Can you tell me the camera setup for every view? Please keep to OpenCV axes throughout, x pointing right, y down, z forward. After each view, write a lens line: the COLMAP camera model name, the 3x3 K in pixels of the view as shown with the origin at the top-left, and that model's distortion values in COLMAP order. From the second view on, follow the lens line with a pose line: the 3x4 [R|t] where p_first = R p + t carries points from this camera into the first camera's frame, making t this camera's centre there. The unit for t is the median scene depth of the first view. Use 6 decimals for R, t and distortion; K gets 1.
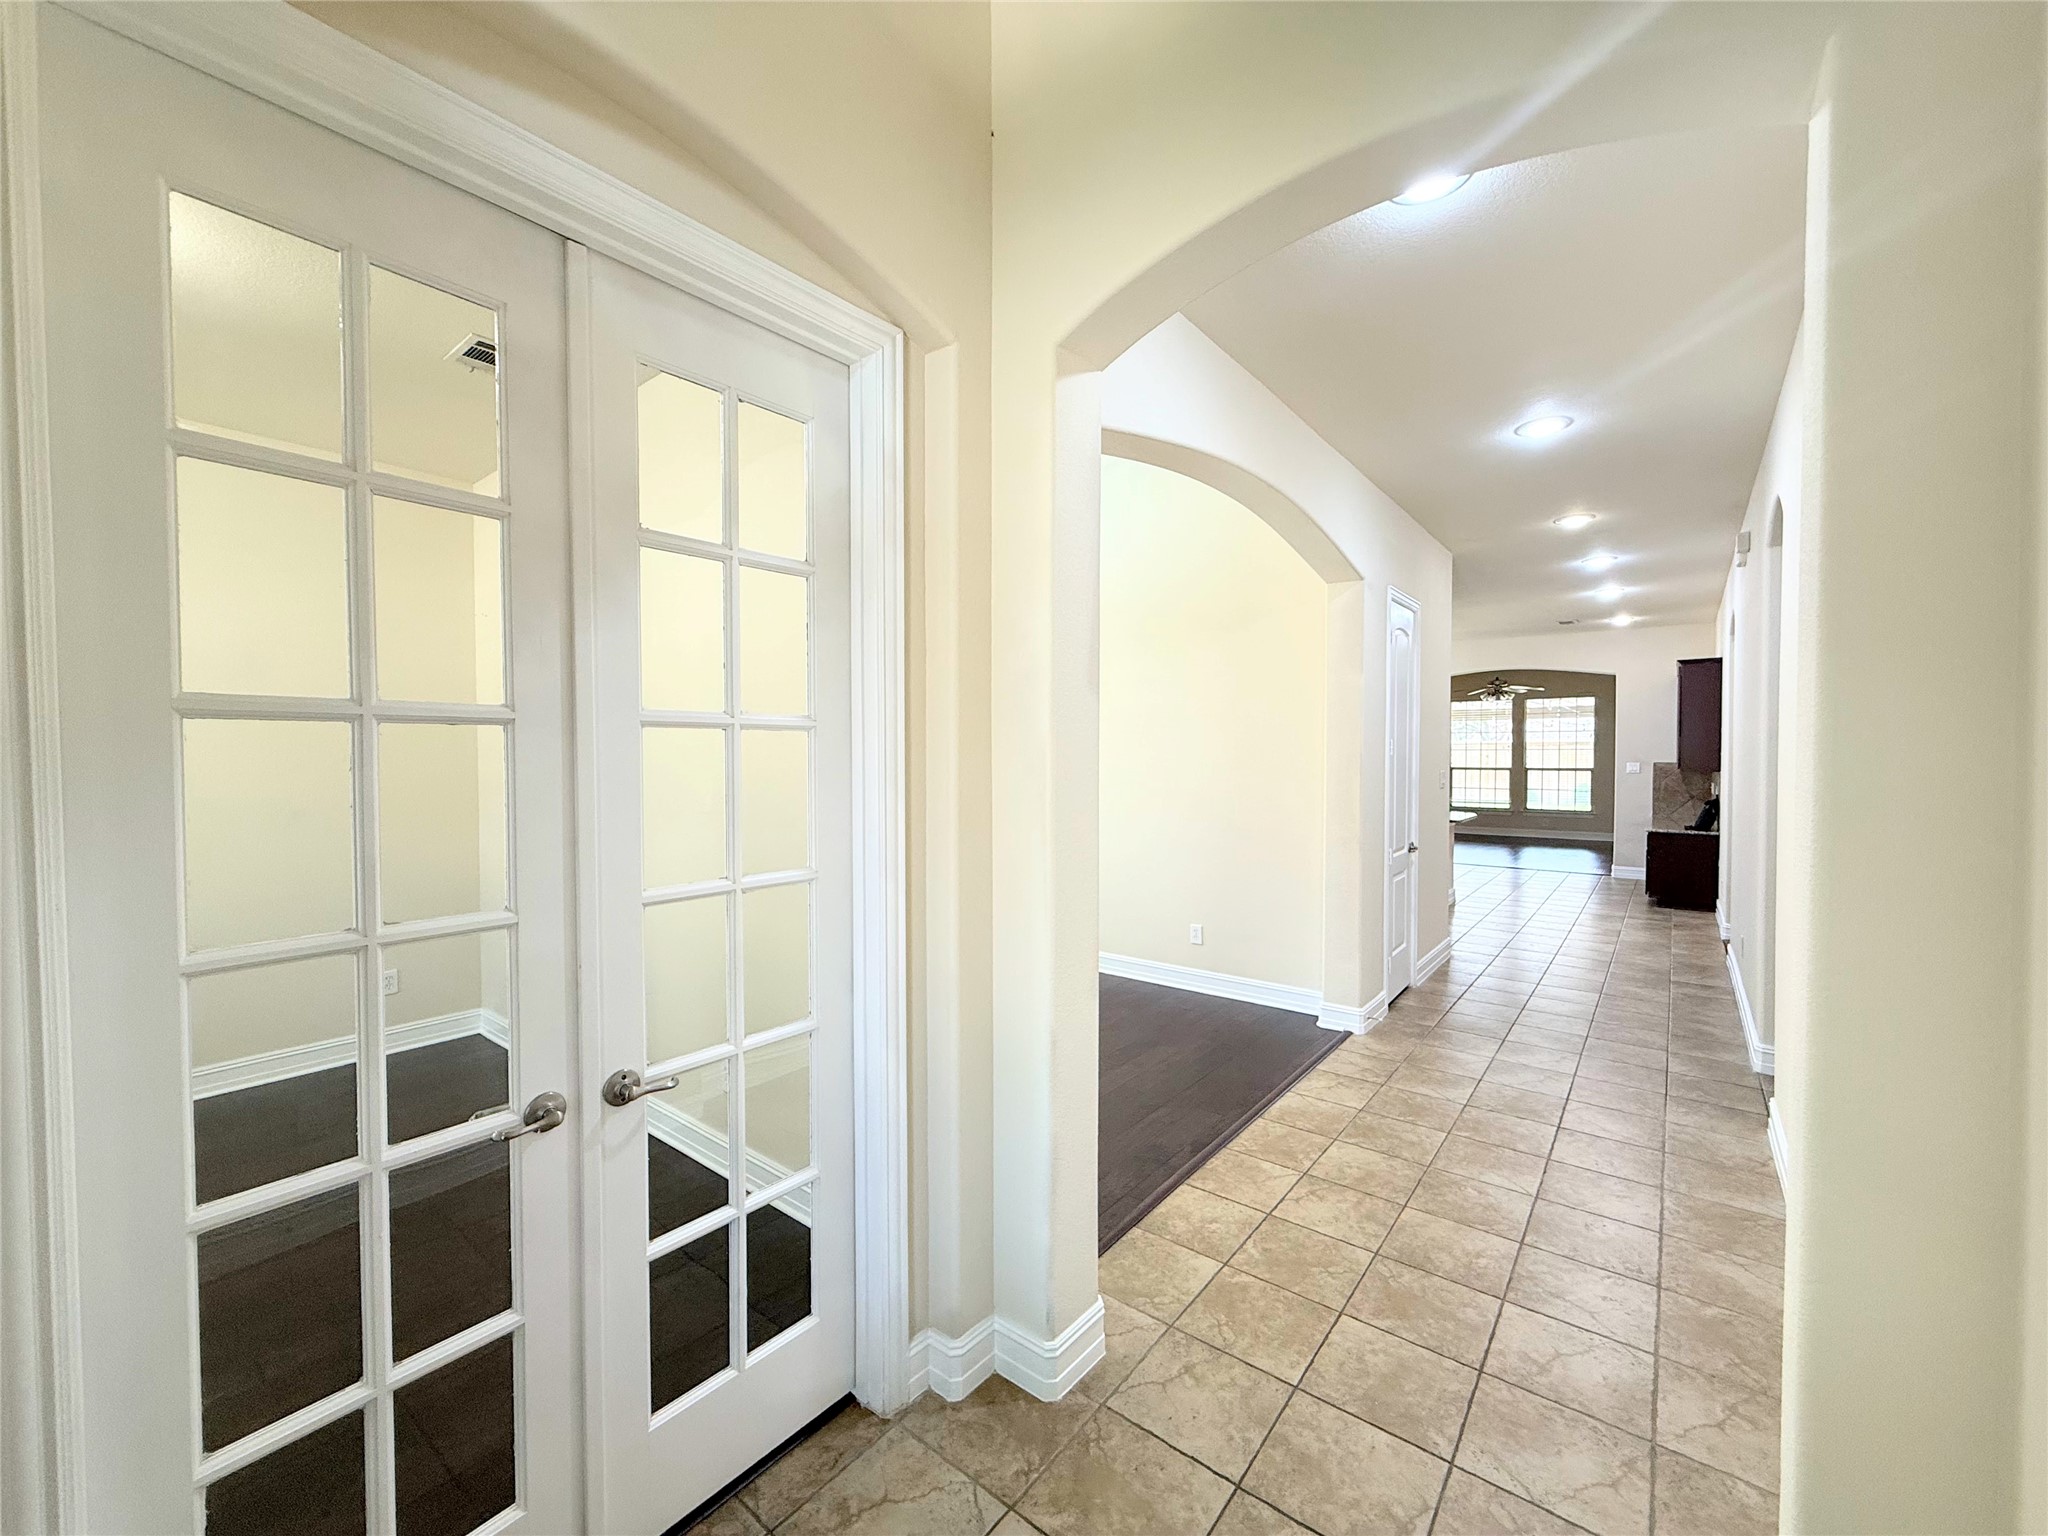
lens RADIAL K [[813.4, 0, 1017.7], [0, 813.4, 768.1], [0, 0, 1]] dist [0.000919, 0.000108]
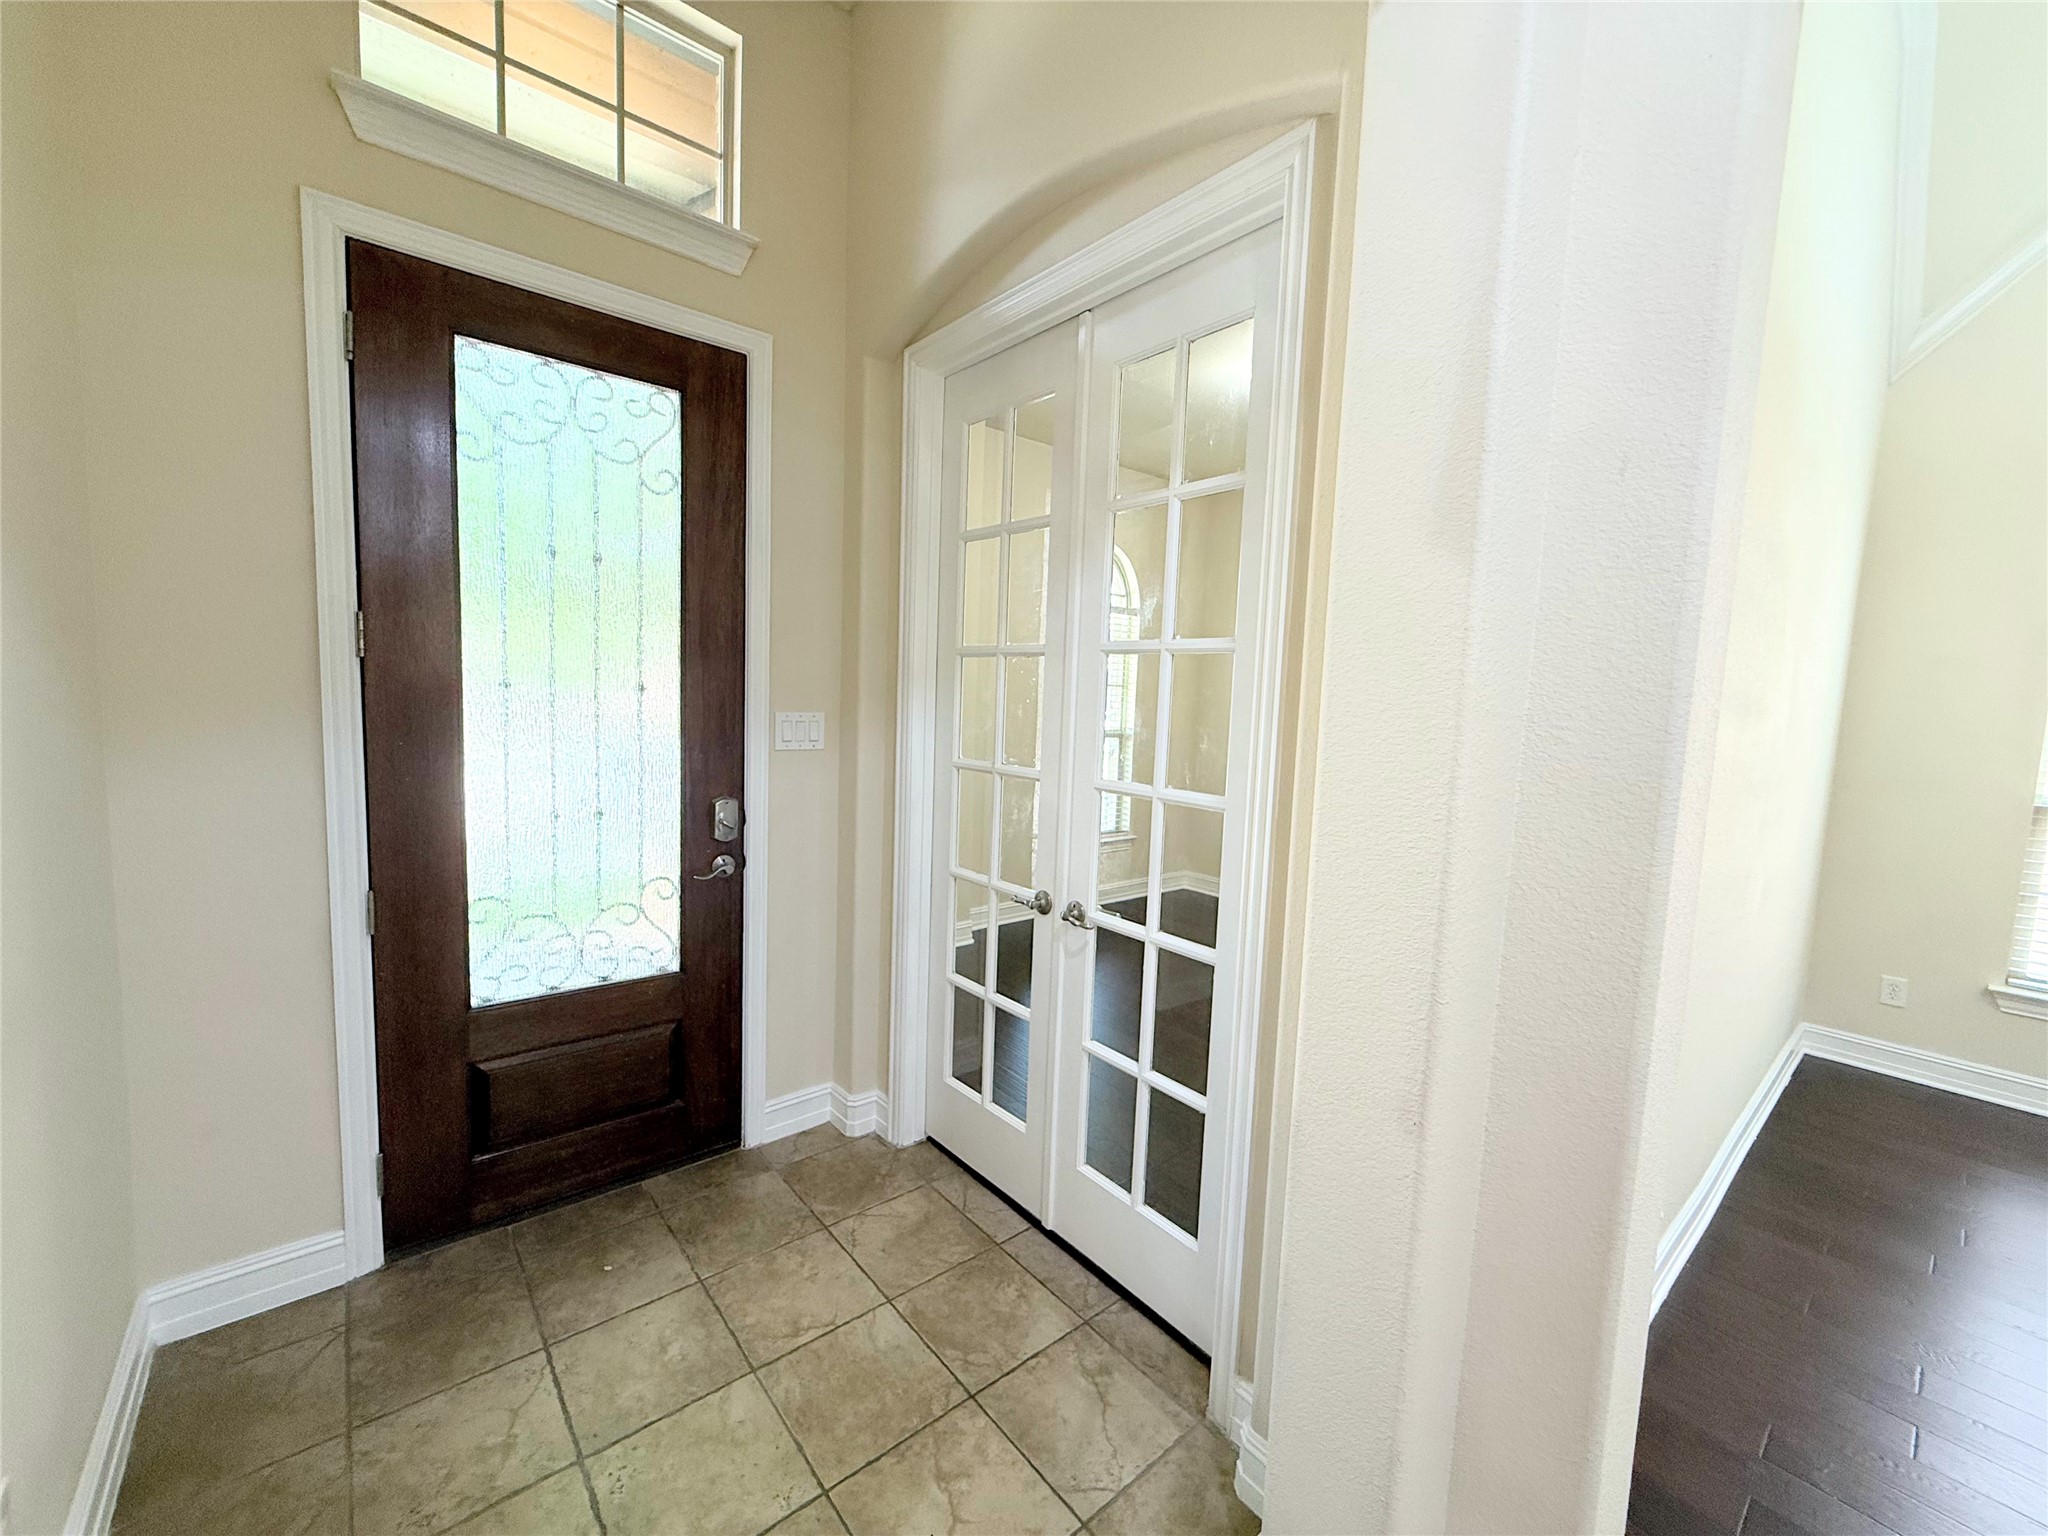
lens RADIAL K [[813.4, 0, 1022.4], [0, 813.4, 766.4], [0, 0, 1]] dist [0.000919, 0.000108]
pose [[-0.190098, 0.090028, -0.977629, 0.778890], [-0.056422, 0.993139, 0.102427, 0.001245], [0.980143, 0.074631, -0.183714, 1.012952]]
